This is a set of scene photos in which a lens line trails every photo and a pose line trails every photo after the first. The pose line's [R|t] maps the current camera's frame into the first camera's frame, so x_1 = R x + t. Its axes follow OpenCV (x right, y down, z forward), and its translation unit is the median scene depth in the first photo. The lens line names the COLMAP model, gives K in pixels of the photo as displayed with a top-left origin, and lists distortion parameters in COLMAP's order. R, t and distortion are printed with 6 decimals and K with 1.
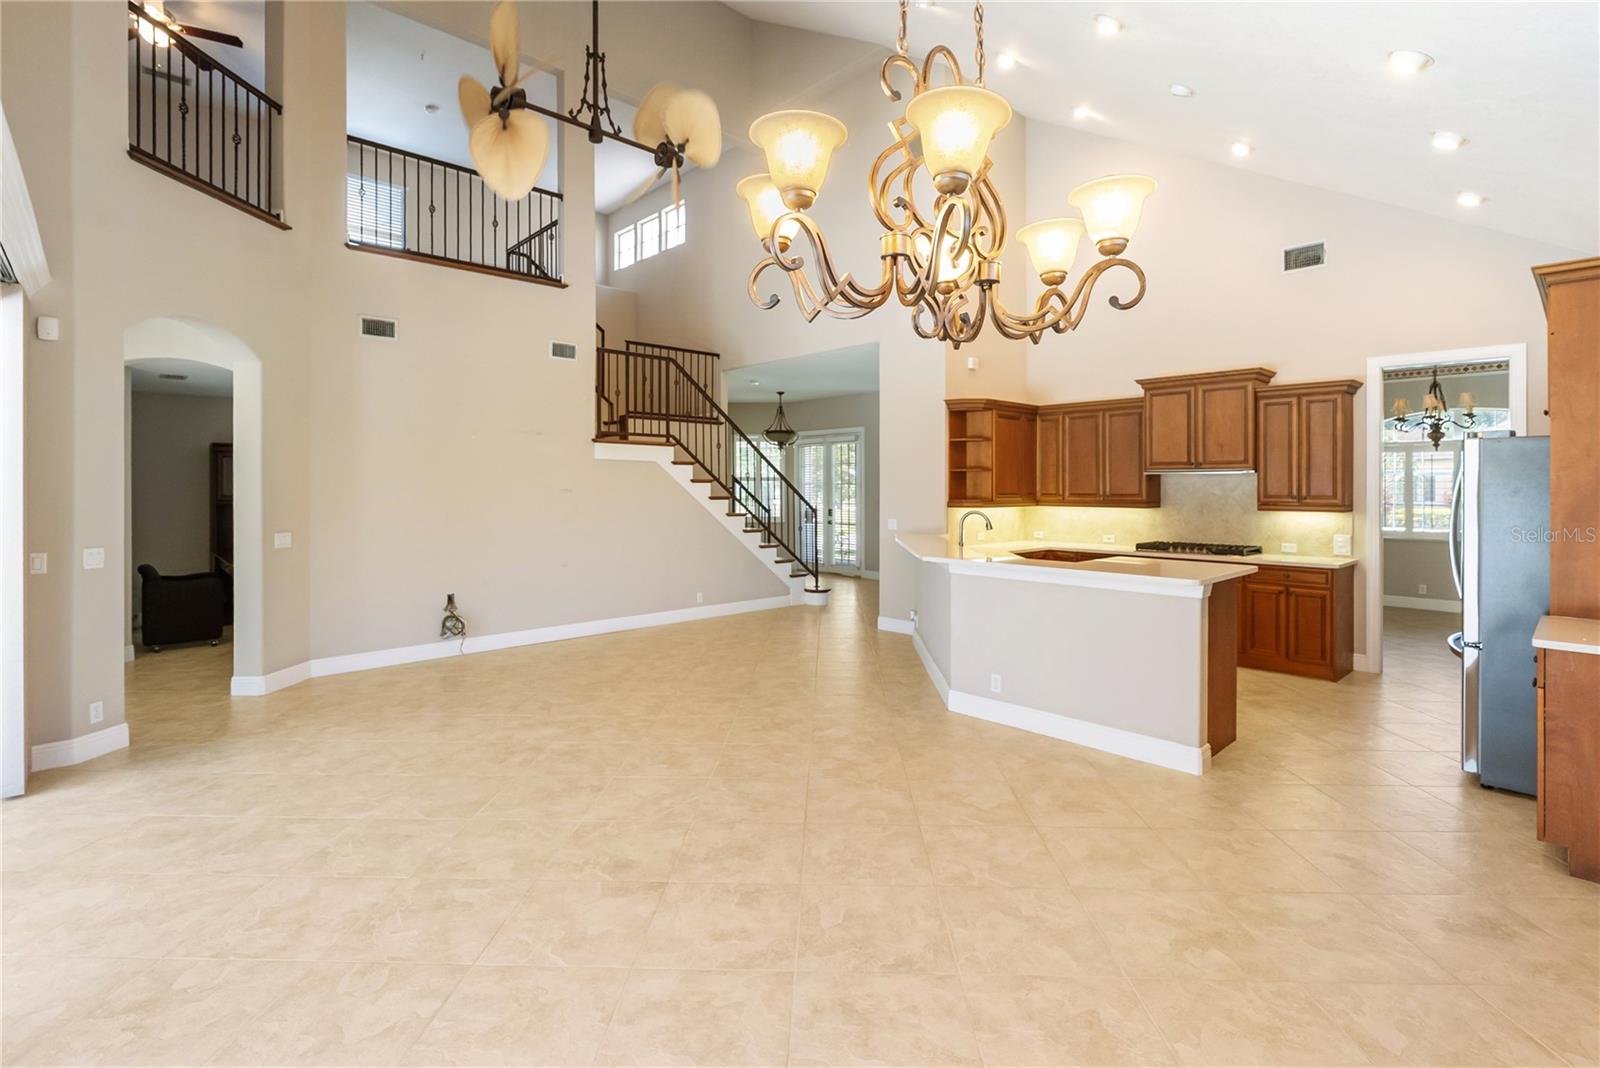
lens RADIAL K [[744.6, 0, 805.8], [0, 744.6, 480.3], [0, 0, 1]] dist [0.000734, 0.000178]
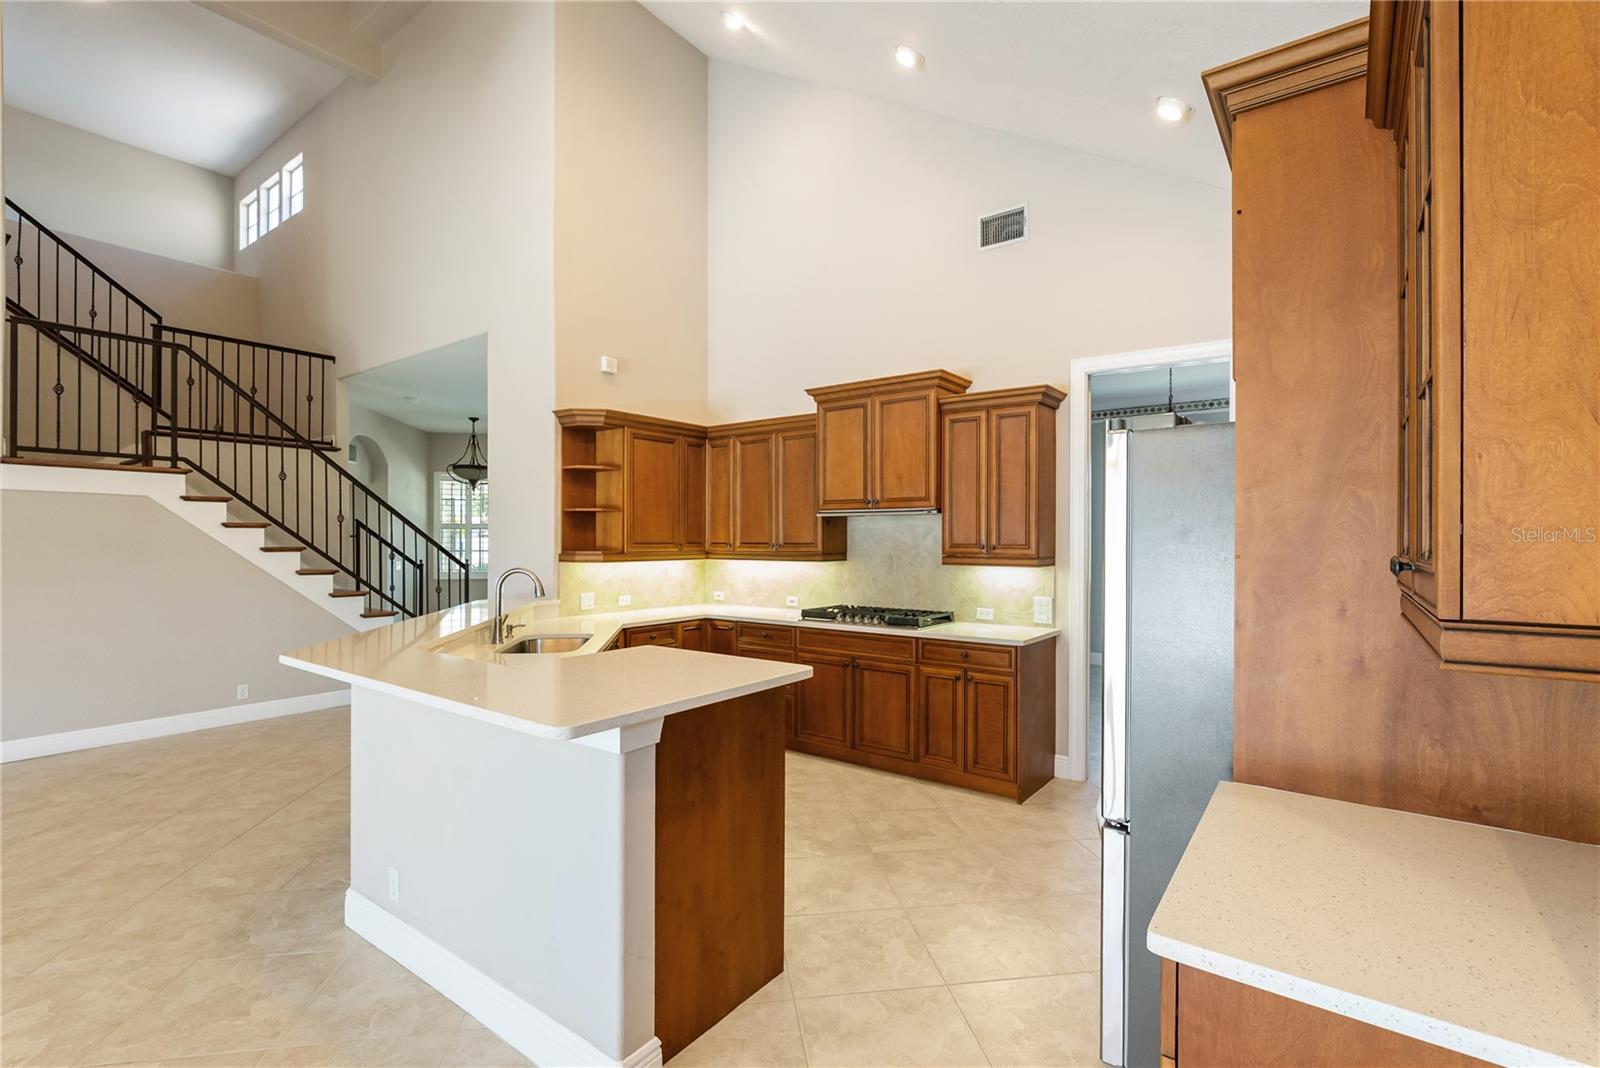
lens RADIAL K [[729.3, 0, 806.1], [0, 729.3, 534.6], [0, 0, 1]] dist [-0.001924, 0.000045]
pose [[0.983437, 0.001344, 0.181245, 0.312315], [-0.001966, 0.999993, 0.003256, 0.007860], [-0.181239, -0.003558, 0.983433, 0.285010]]
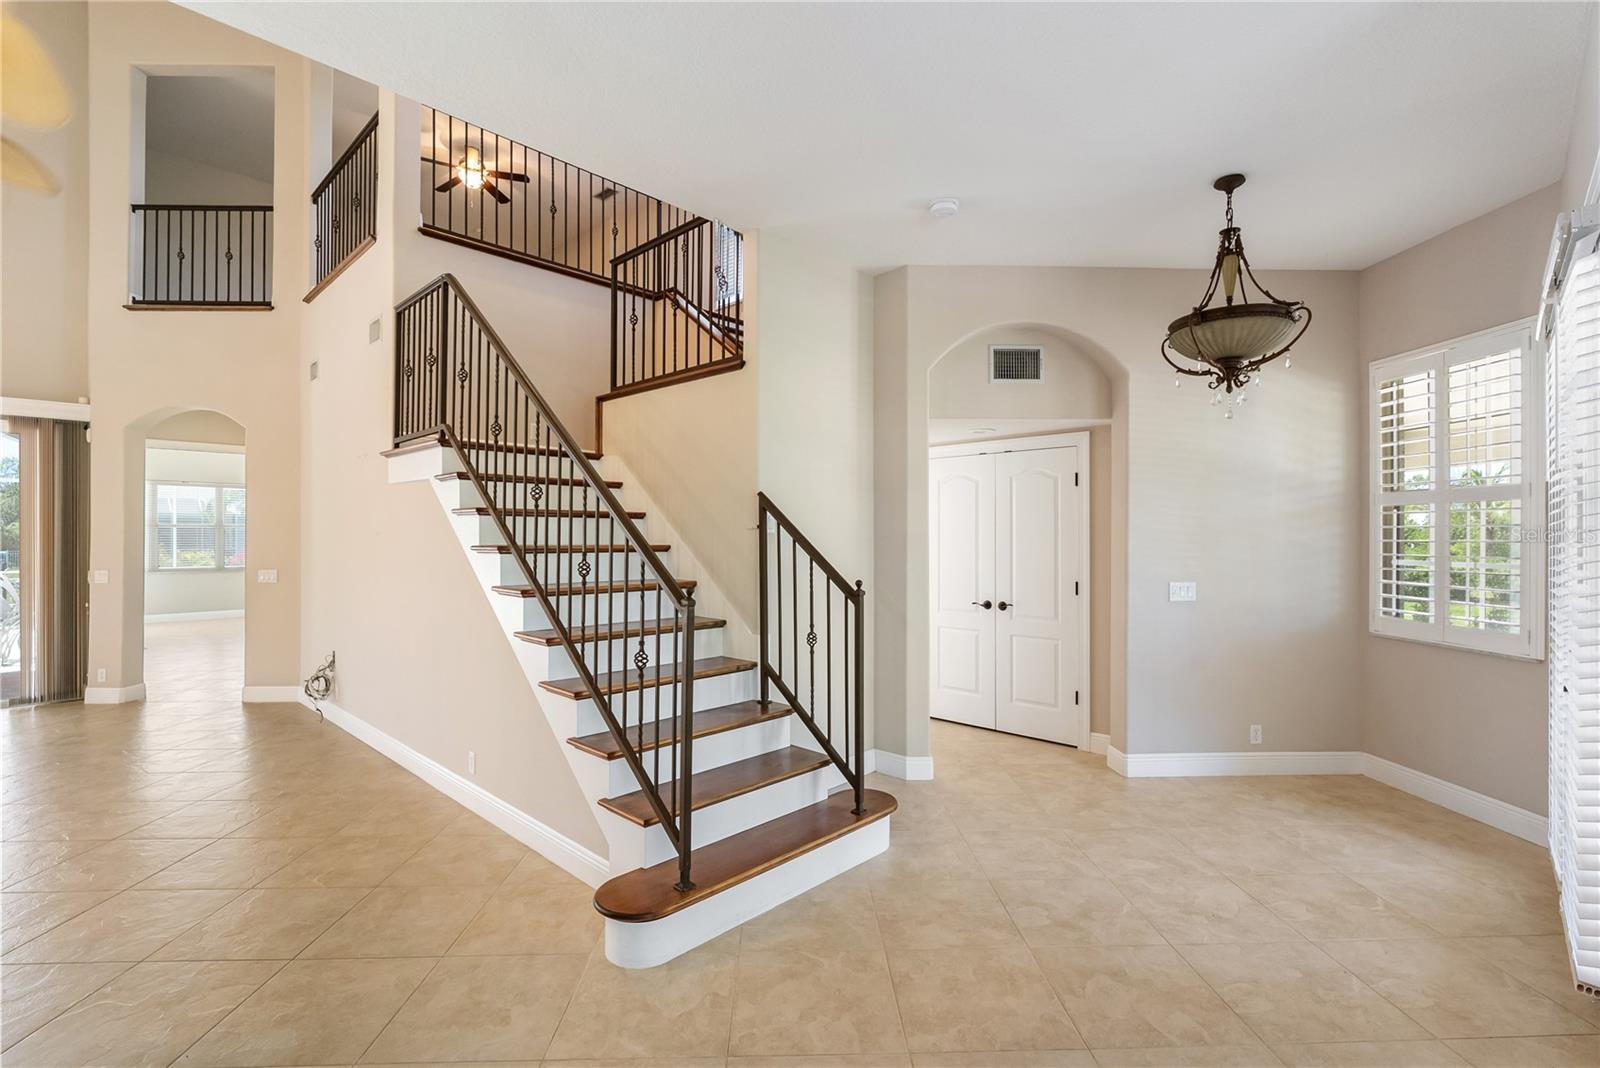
lens RADIAL K [[719.9, 0, 800.0], [0, 719.9, 534.0], [0, 0, 1]] dist [-0.004642, -0.000446]
pose [[0.052442, 0.003067, -0.998619, 0.402478], [0.009493, 0.999949, 0.003570, 0.019165], [0.998579, -0.009667, 0.052411, 1.460811]]
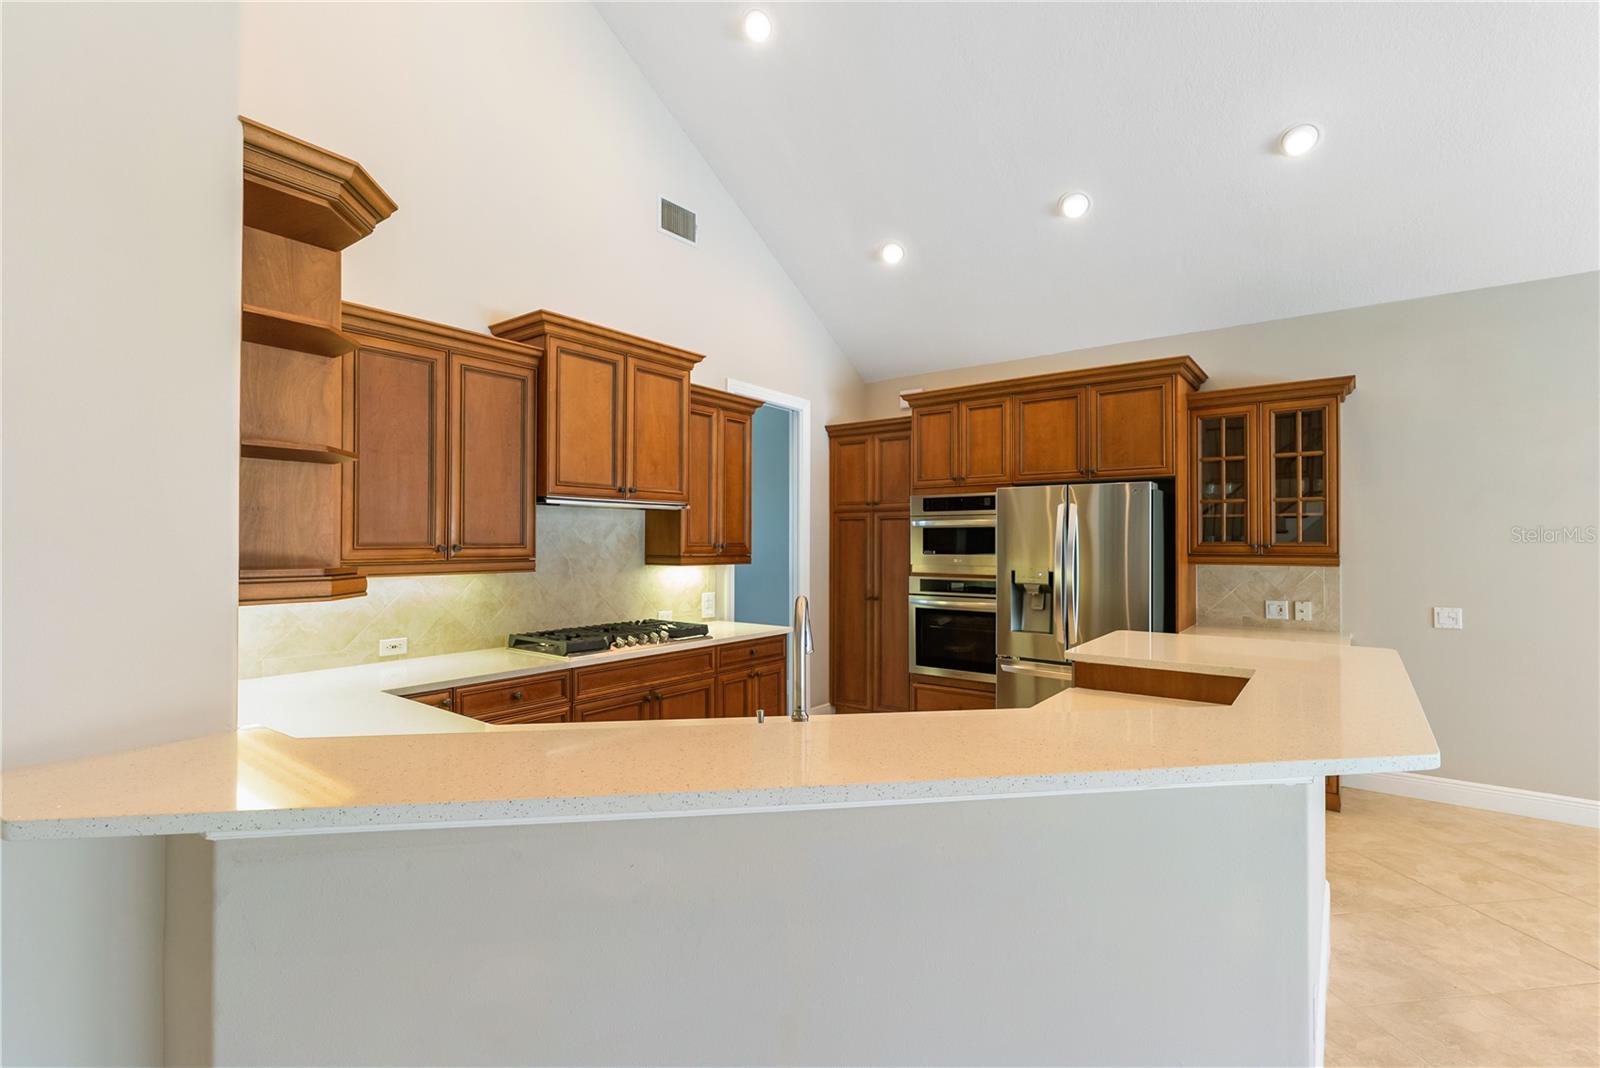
lens RADIAL K [[729.3, 0, 806.1], [0, 729.3, 534.6], [0, 0, 1]] dist [-0.001924, 0.000045]
pose [[-0.165810, 0.006469, 0.986136, -0.057788], [-0.007190, 0.999944, -0.007768, 0.015333], [-0.986131, -0.008378, -0.165754, 0.911039]]
